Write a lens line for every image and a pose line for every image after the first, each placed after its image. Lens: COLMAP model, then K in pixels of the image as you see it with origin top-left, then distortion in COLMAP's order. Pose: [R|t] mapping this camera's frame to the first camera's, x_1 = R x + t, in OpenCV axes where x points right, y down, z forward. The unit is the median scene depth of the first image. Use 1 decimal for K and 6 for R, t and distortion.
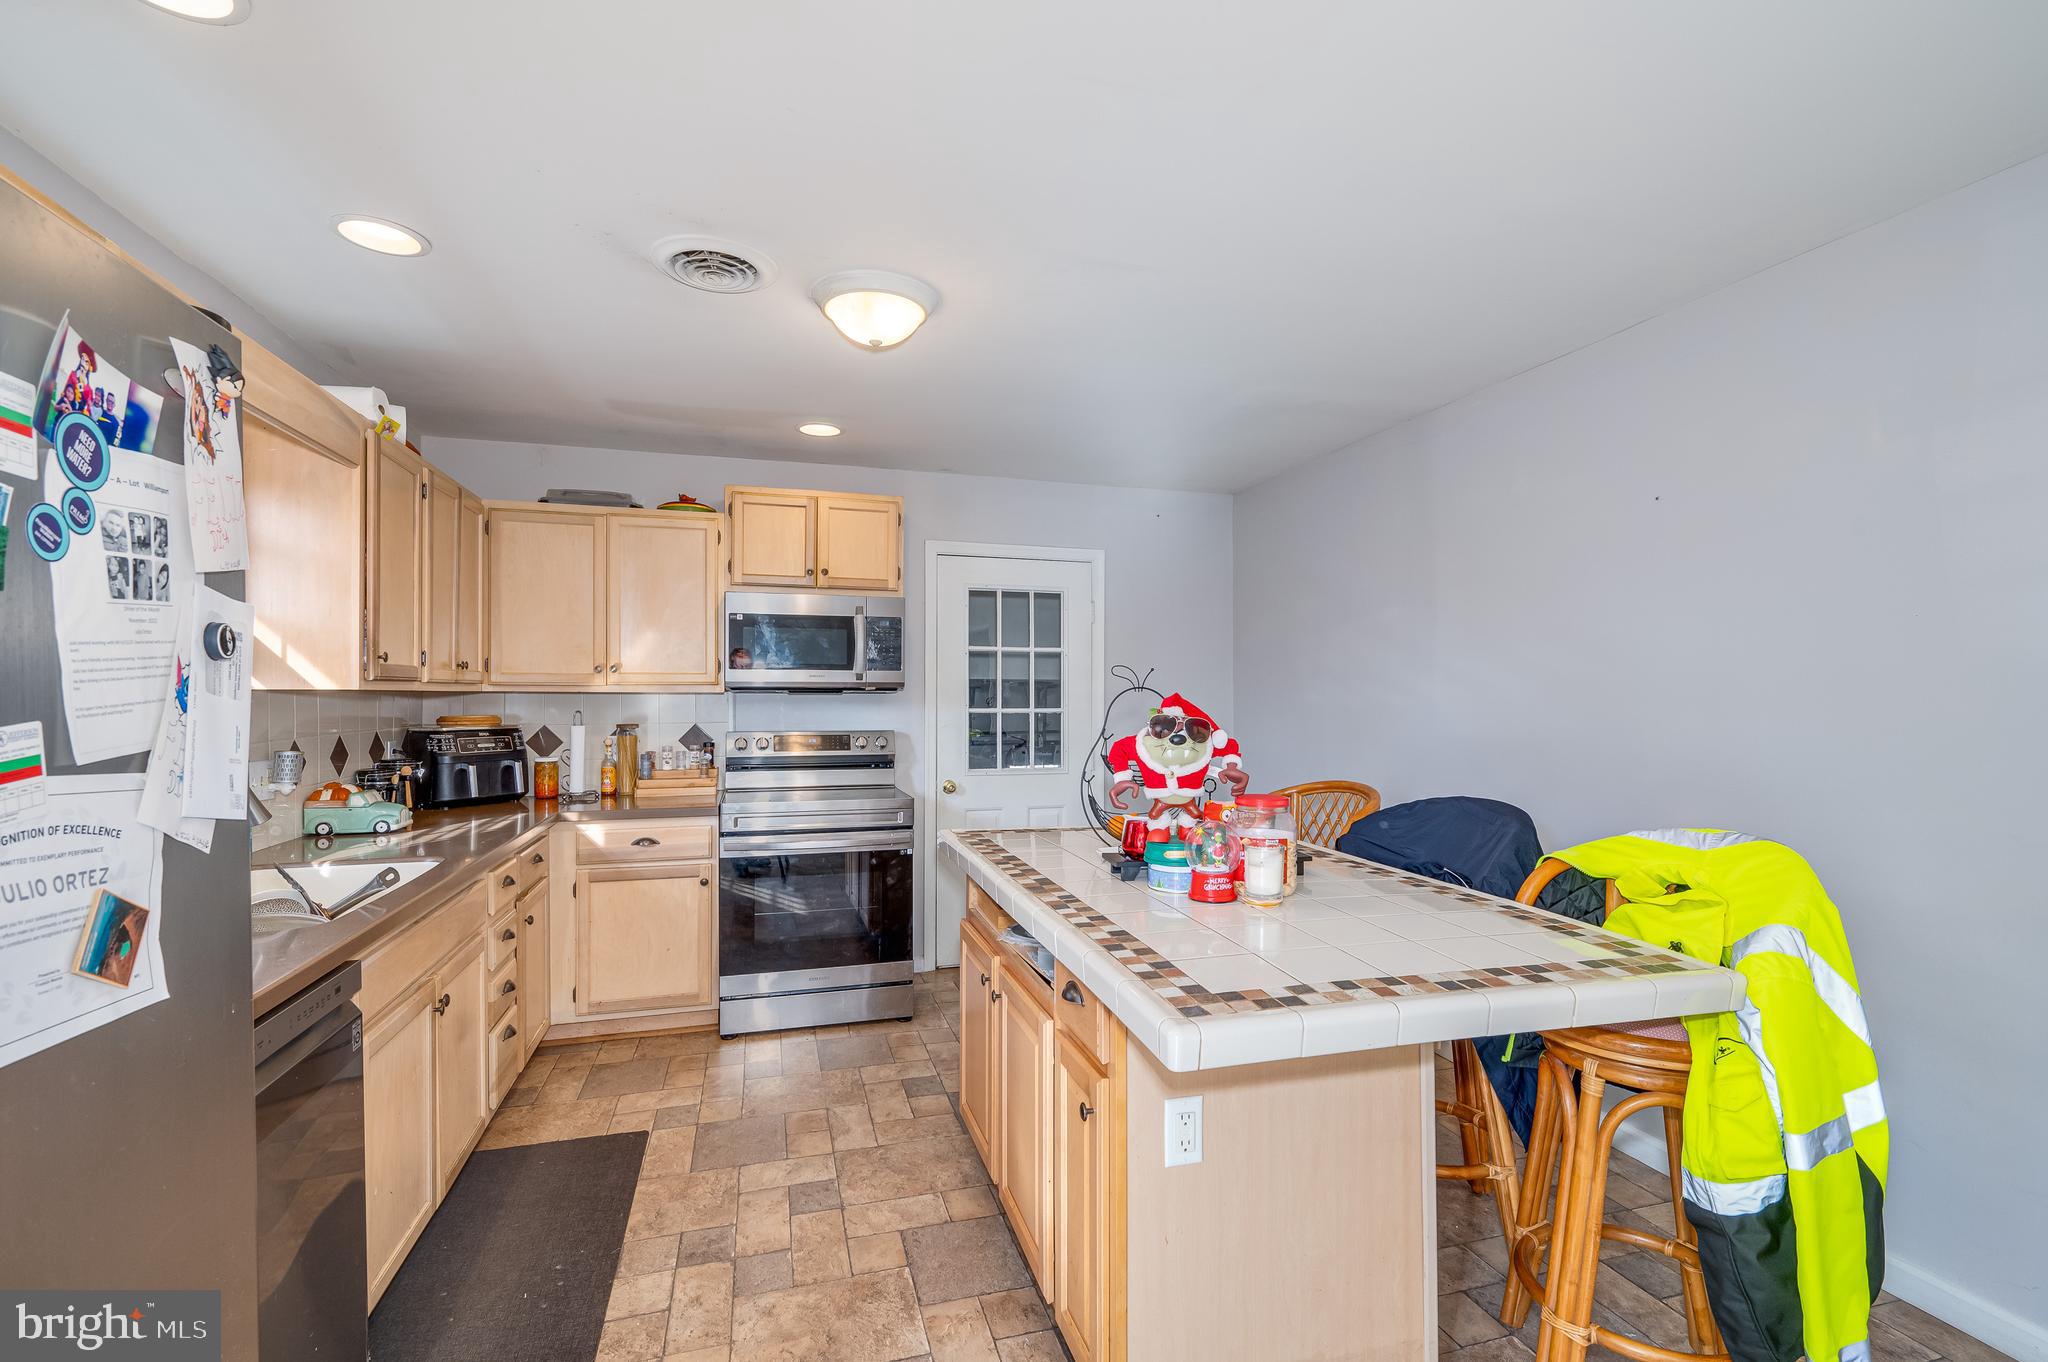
lens RADIAL K [[907.9, 0, 1018.6], [0, 907.9, 691.5], [0, 0, 1]] dist [-0.000318, 0.000006]
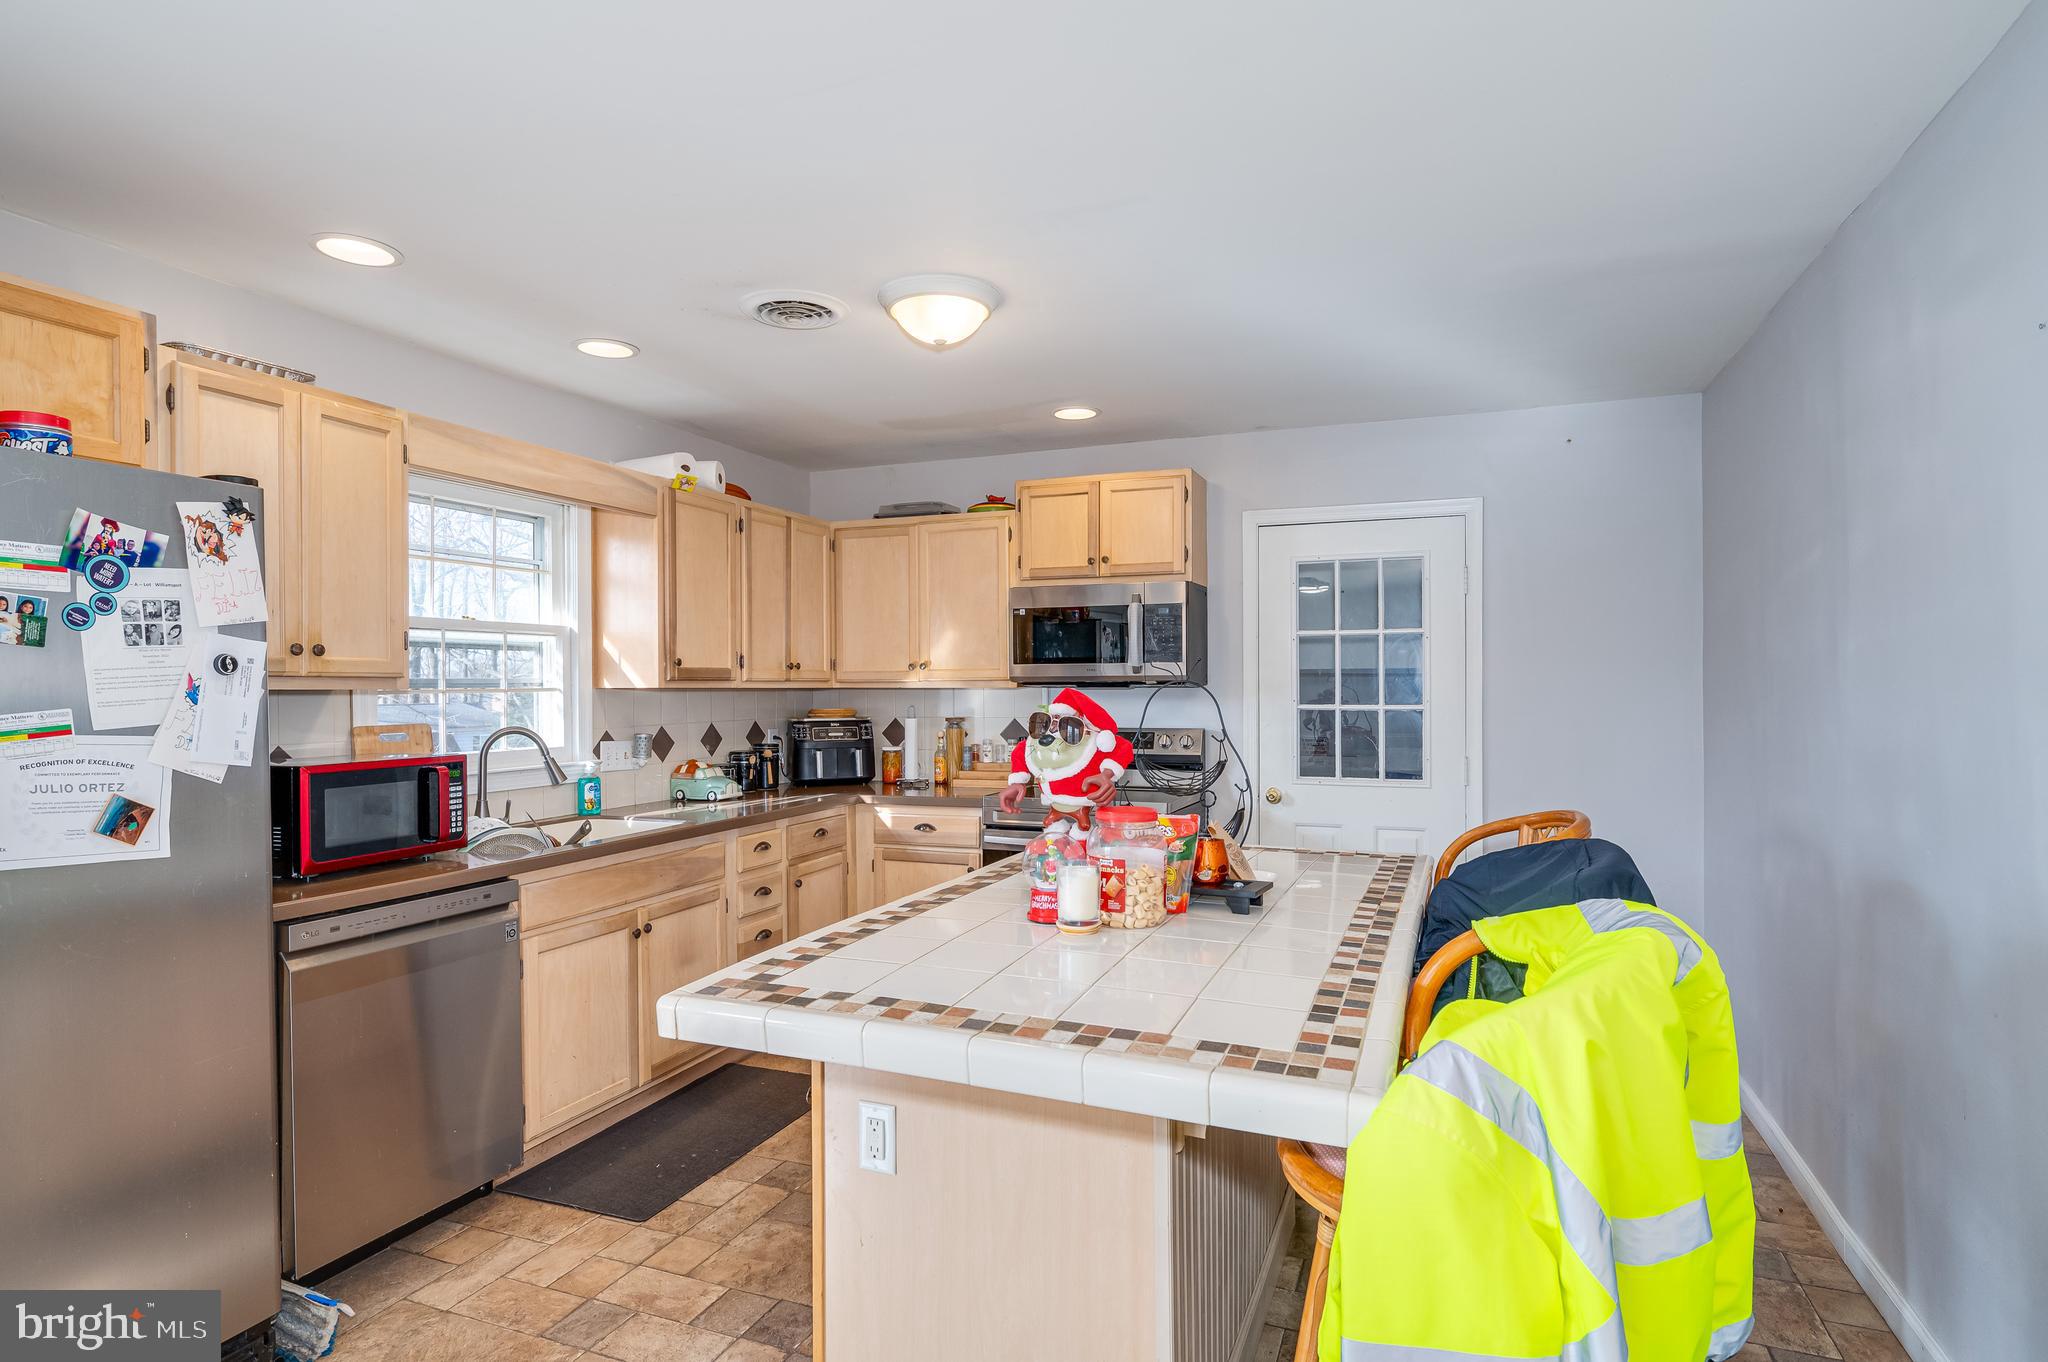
lens RADIAL K [[1052.9, 0, 1028.8], [0, 1052.9, 689.9], [0, 0, 1]] dist [-0.001836, -0.000528]
pose [[0.792251, -0.003596, -0.610185, 0.544884], [0.007376, 0.999966, 0.003683, -0.000545], [0.610151, -0.007419, 0.792250, 0.111001]]
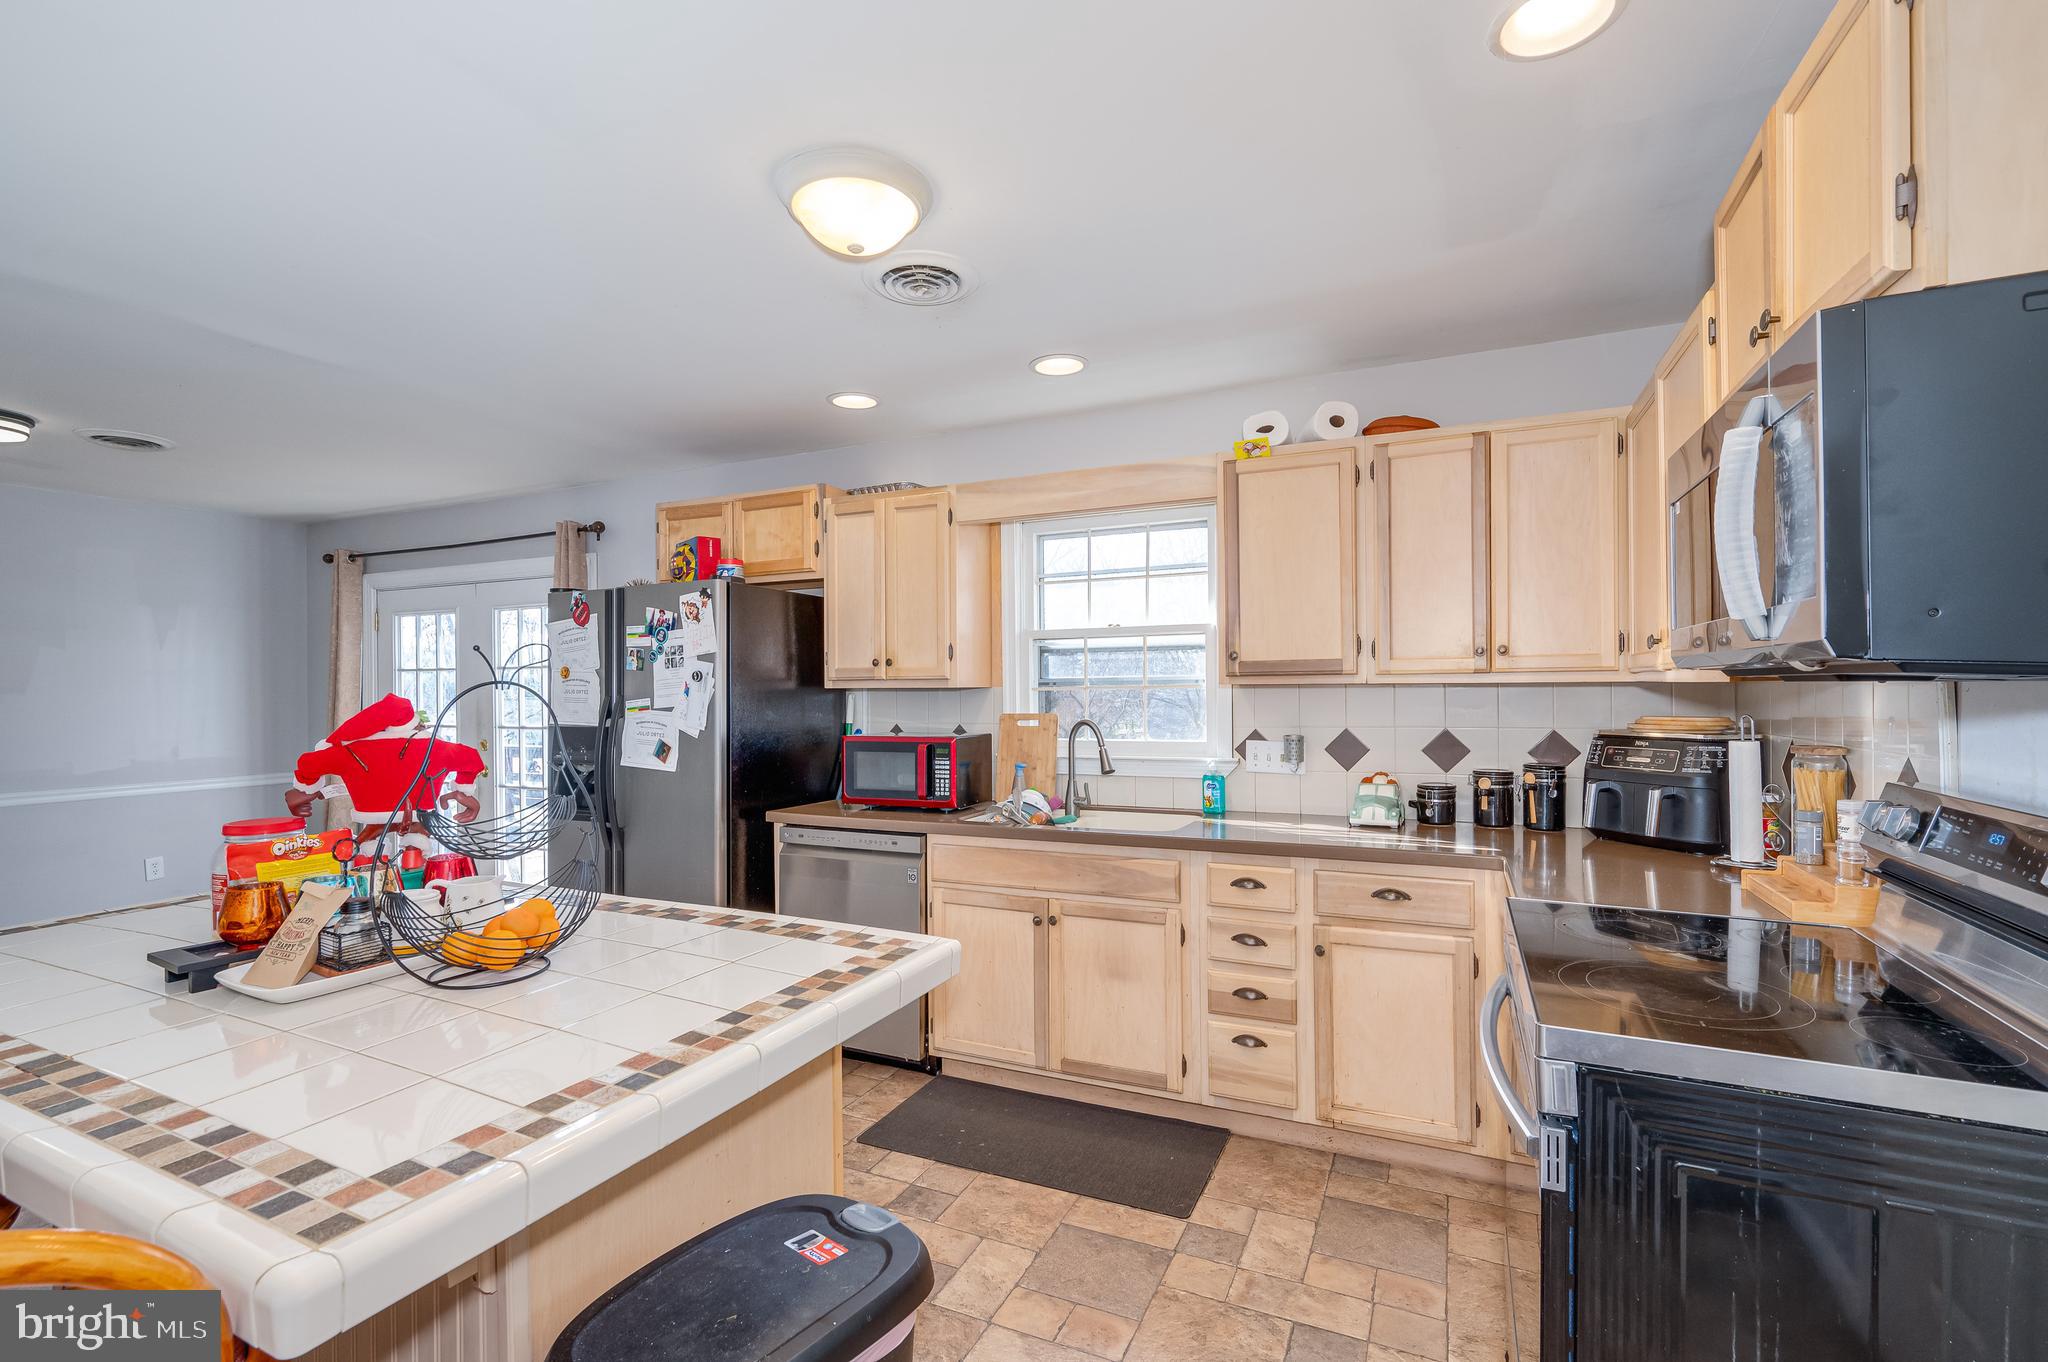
lens RADIAL K [[907.9, 0, 1018.6], [0, 907.9, 691.5], [0, 0, 1]] dist [-0.000318, 0.000006]
pose [[-0.653450, 0.004935, -0.756954, 0.305398], [0.008962, 0.999959, -0.001217, 0.005730], [0.756917, -0.007579, -0.653468, 1.394214]]
